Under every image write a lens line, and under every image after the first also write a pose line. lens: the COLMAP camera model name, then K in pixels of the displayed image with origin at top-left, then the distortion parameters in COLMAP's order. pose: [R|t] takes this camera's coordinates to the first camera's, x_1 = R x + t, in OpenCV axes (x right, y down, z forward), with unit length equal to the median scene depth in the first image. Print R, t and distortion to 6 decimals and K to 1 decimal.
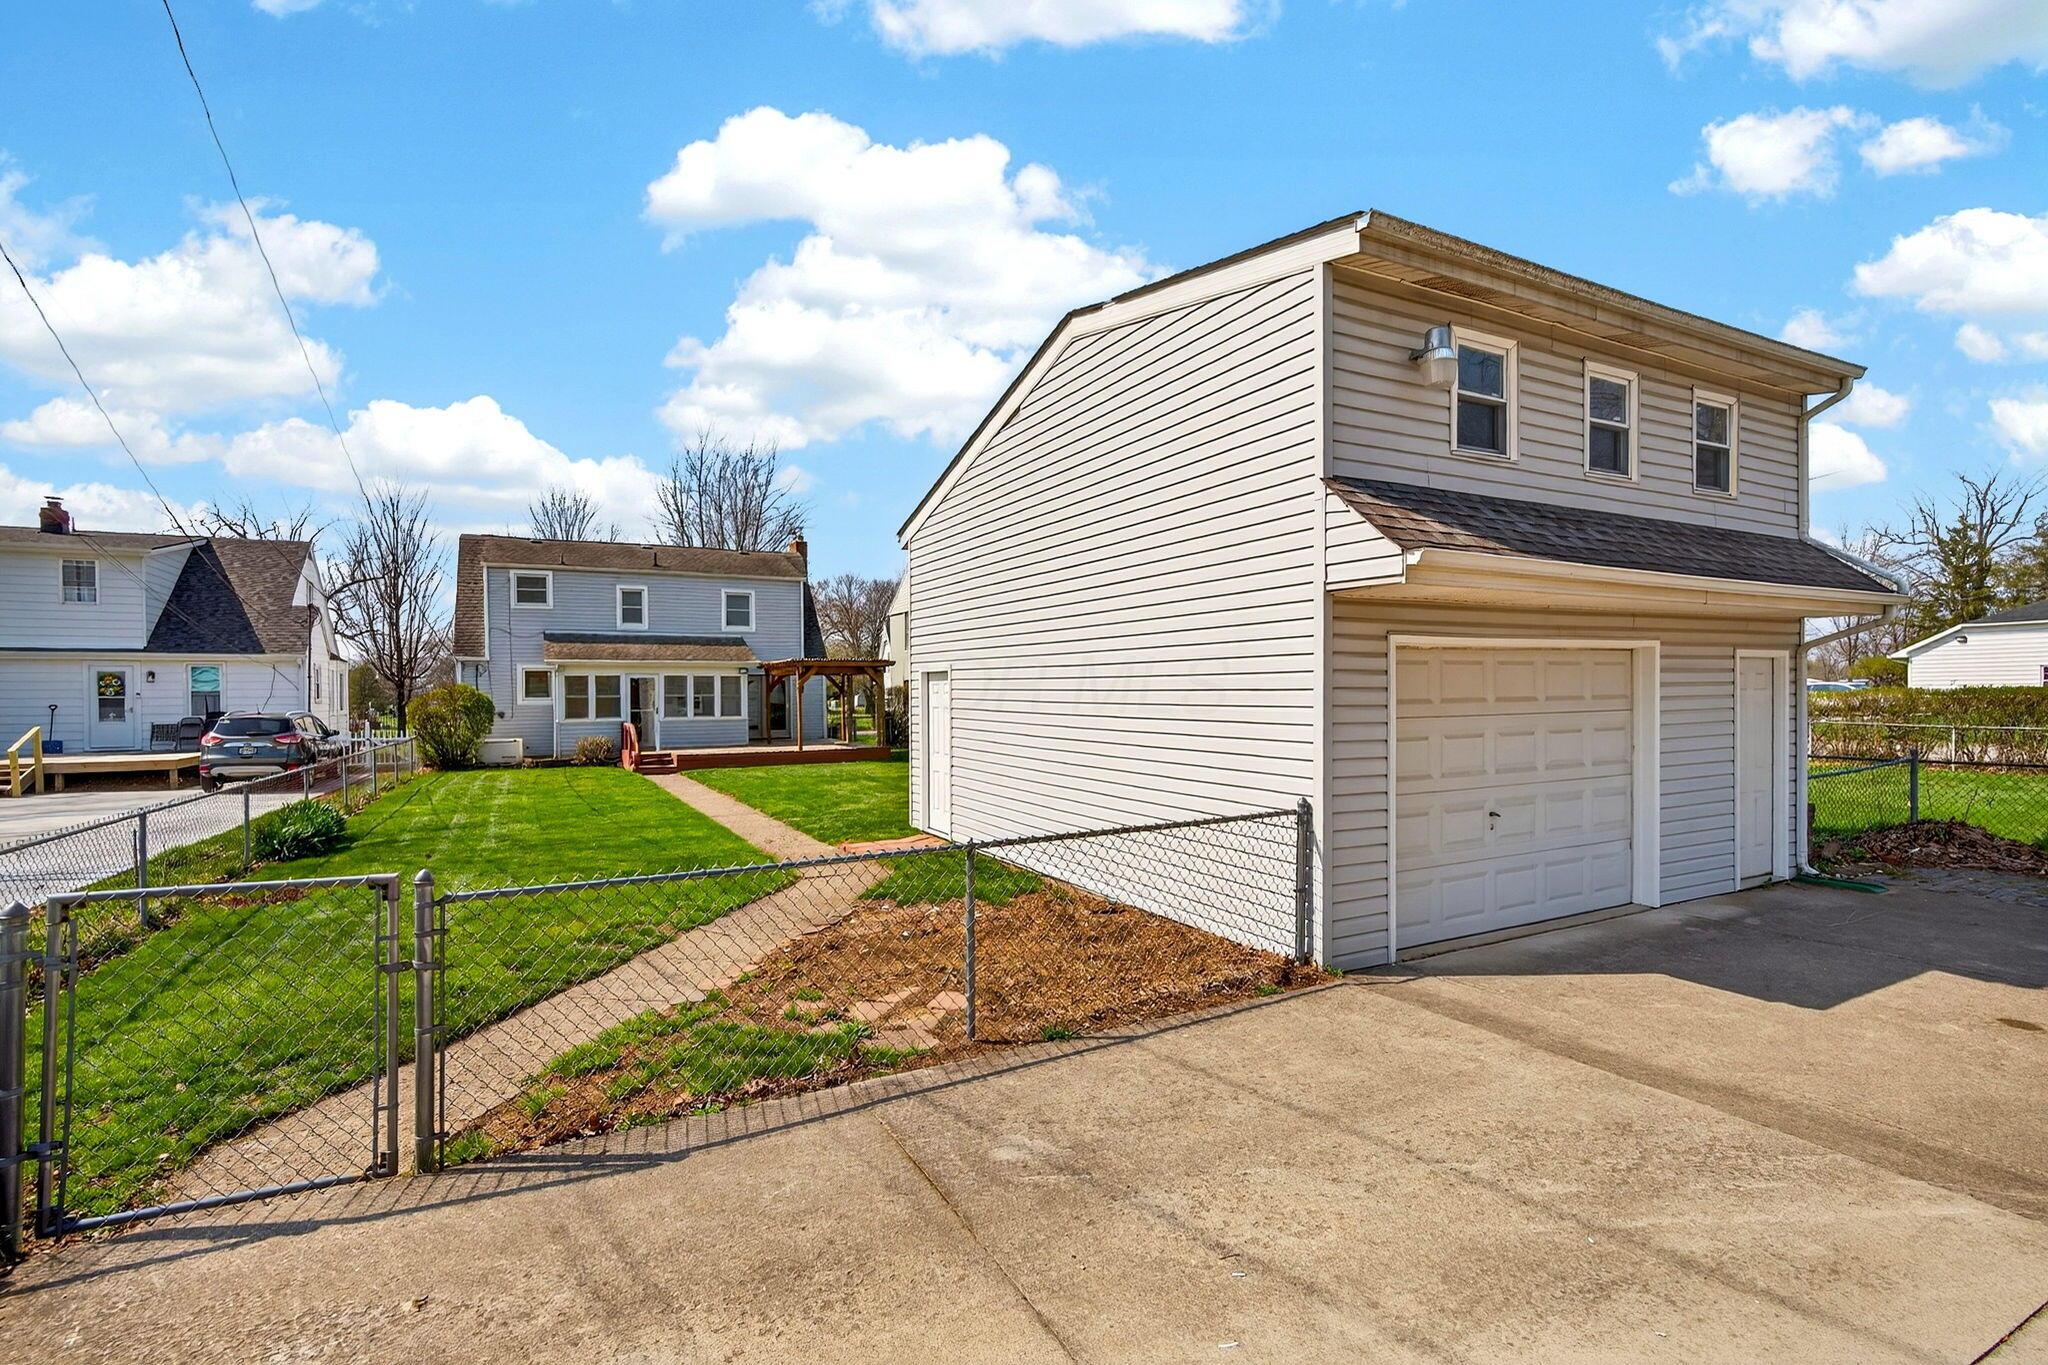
lens RADIAL K [[928.5, 0, 1019.6], [0, 928.5, 686.5], [0, 0, 1]] dist [0.002388, 0.000475]
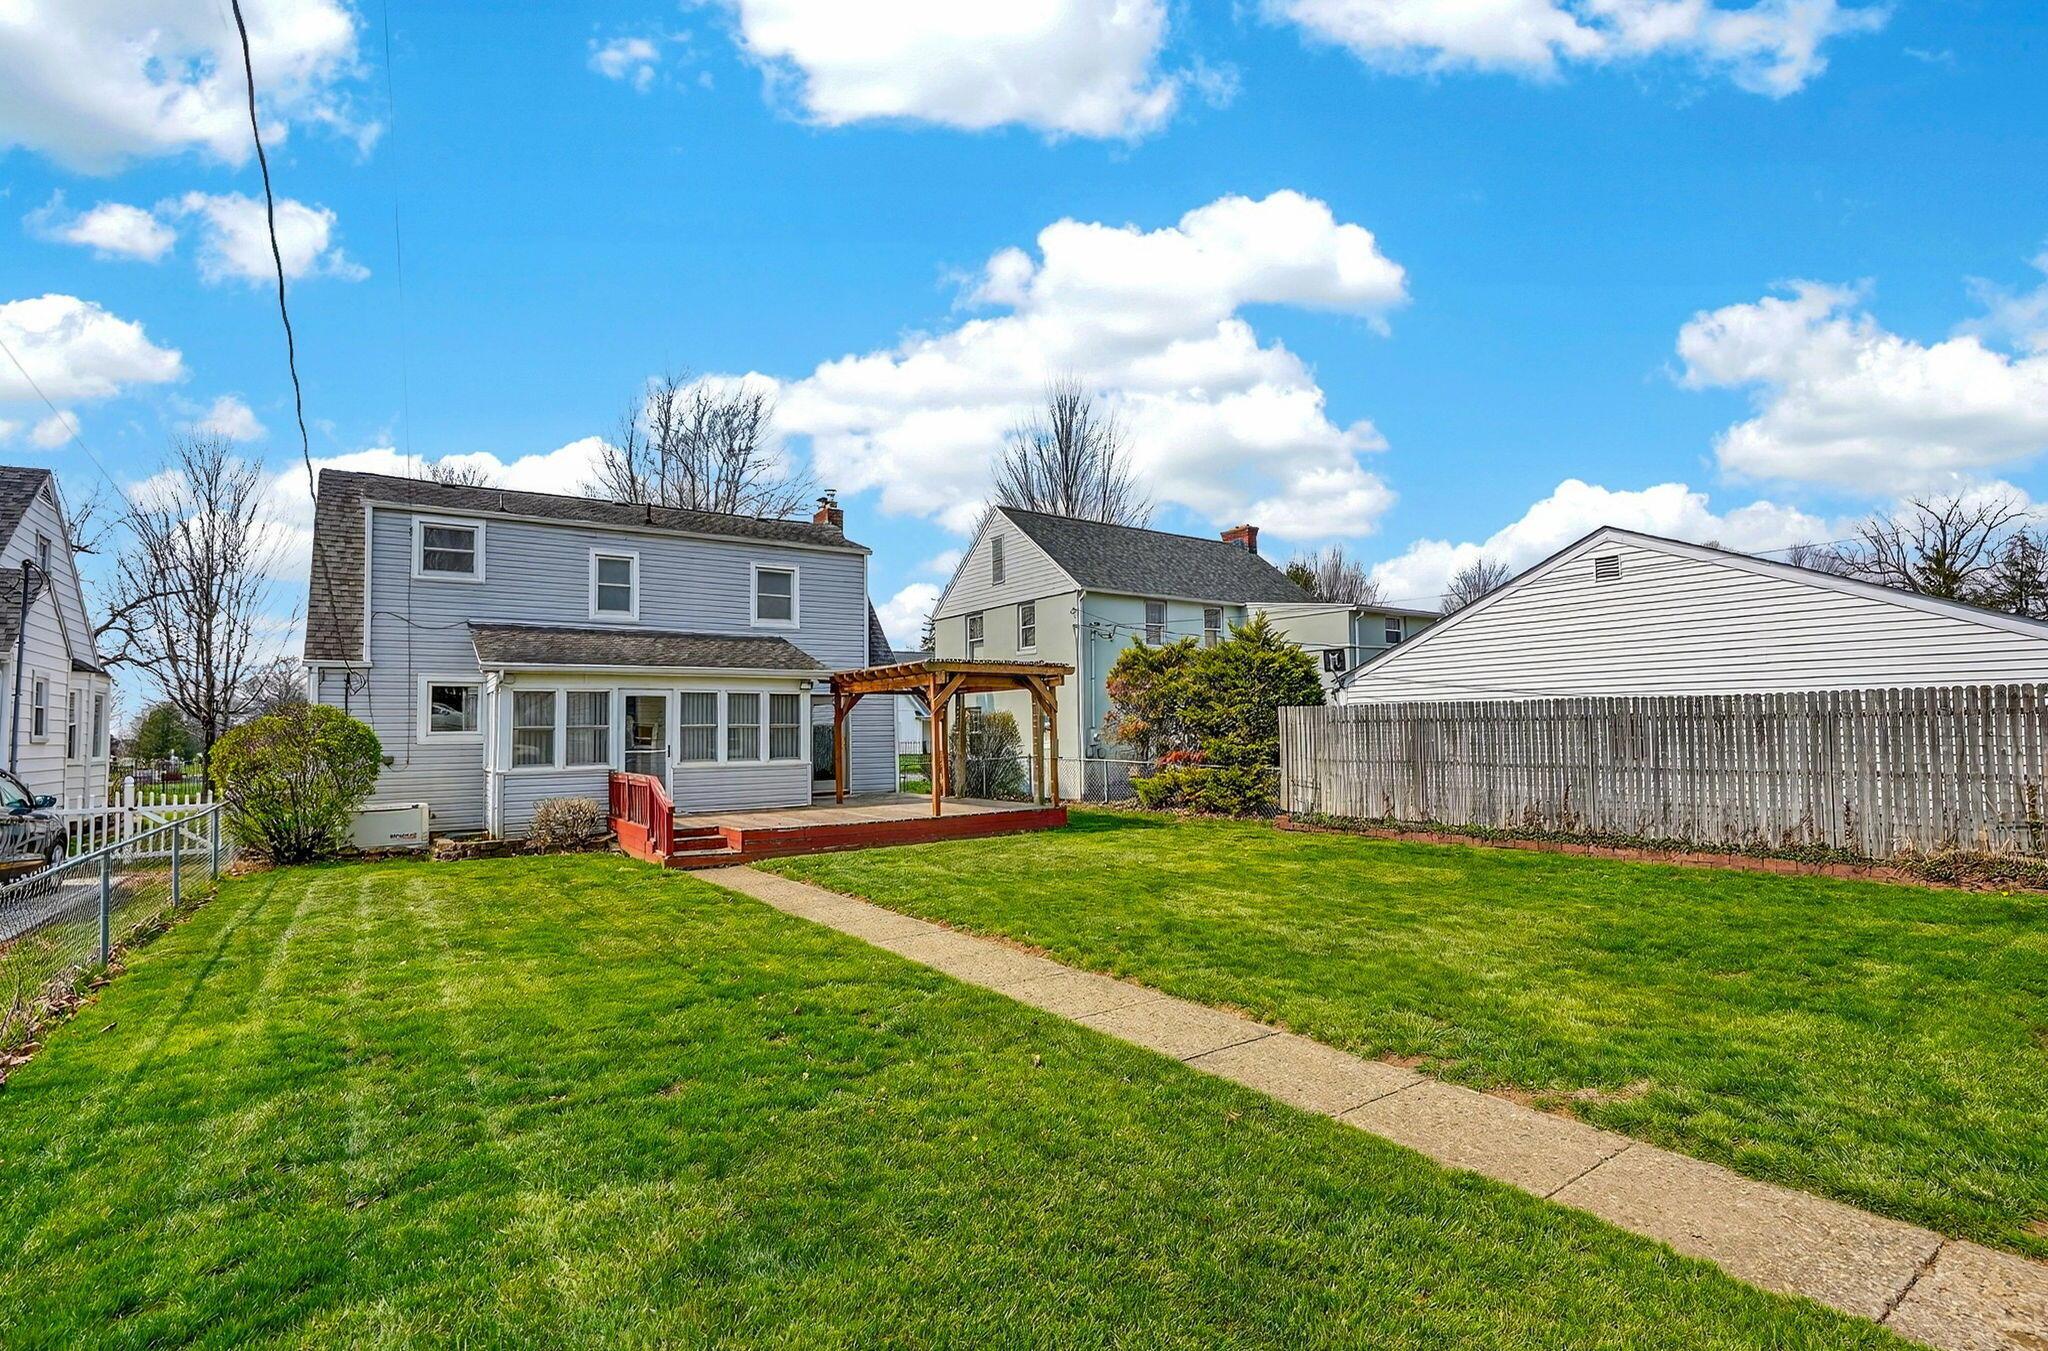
lens RADIAL K [[973.4, 0, 1026.9], [0, 973.4, 658.7], [0, 0, 1]] dist [0.003496, 0.001351]
pose [[0.994375, 0.000537, 0.105918, -0.223409], [0.006761, 0.997626, -0.068532, 0.011039], [-0.105703, 0.068862, 0.992010, 0.346677]]
